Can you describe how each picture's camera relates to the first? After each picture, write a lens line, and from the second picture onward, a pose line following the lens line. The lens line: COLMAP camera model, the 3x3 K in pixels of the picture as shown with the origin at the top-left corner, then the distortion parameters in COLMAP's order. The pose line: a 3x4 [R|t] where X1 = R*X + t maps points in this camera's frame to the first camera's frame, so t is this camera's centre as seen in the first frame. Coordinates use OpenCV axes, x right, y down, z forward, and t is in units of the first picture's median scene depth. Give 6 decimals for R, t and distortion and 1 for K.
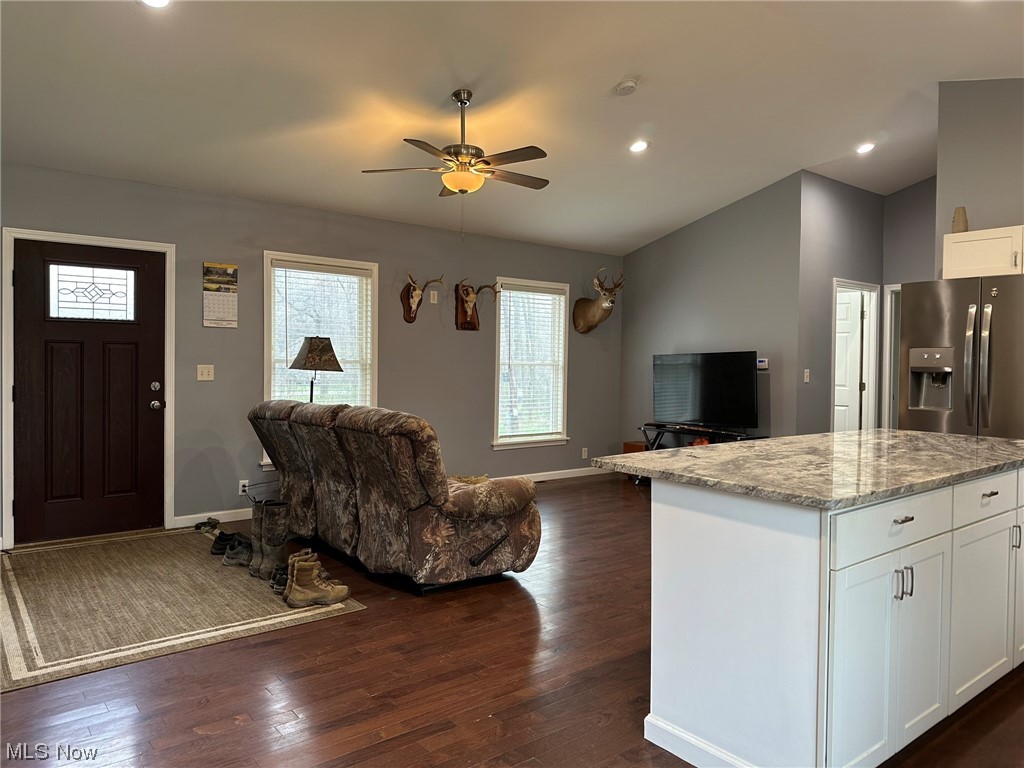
lens RADIAL K [[716.6, 0, 511.1], [0, 716.6, 381.7], [0, 0, 1]] dist [0.039181, -0.010474]
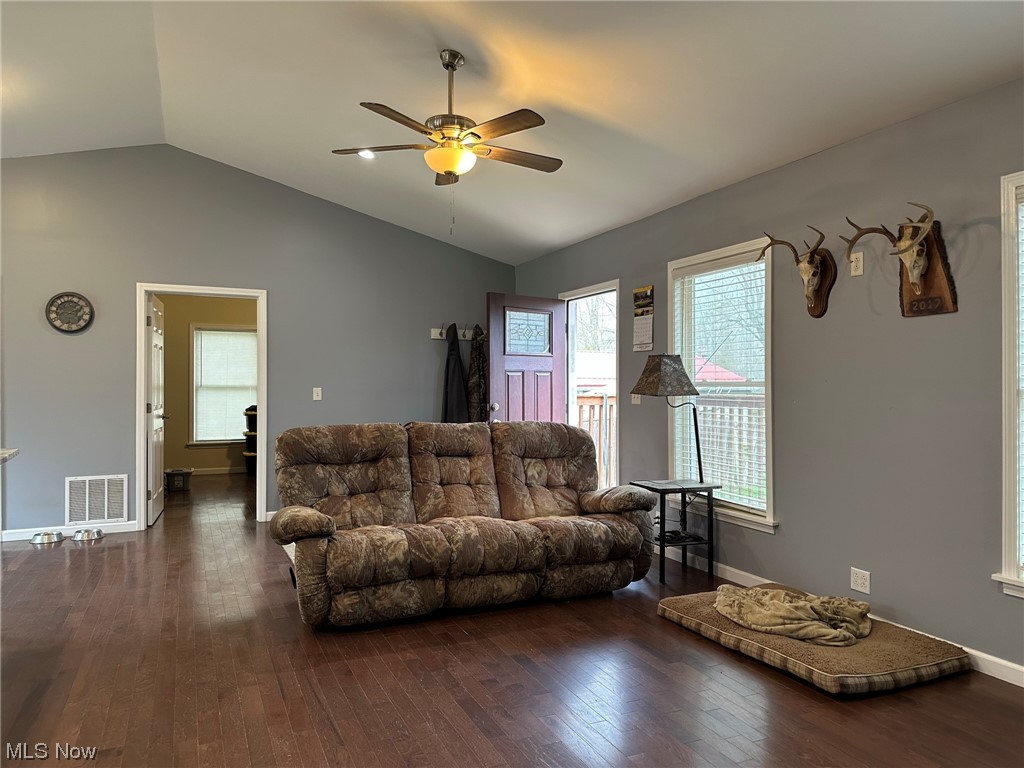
lens RADIAL K [[716.6, 0, 514.2], [0, 716.6, 378.0], [0, 0, 1]] dist [0.039181, -0.010474]
pose [[-0.275324, -0.018477, -0.961174, 0.597451], [-0.028235, 0.999539, -0.011127, -0.021276], [0.960937, 0.024076, -0.275718, 1.095500]]
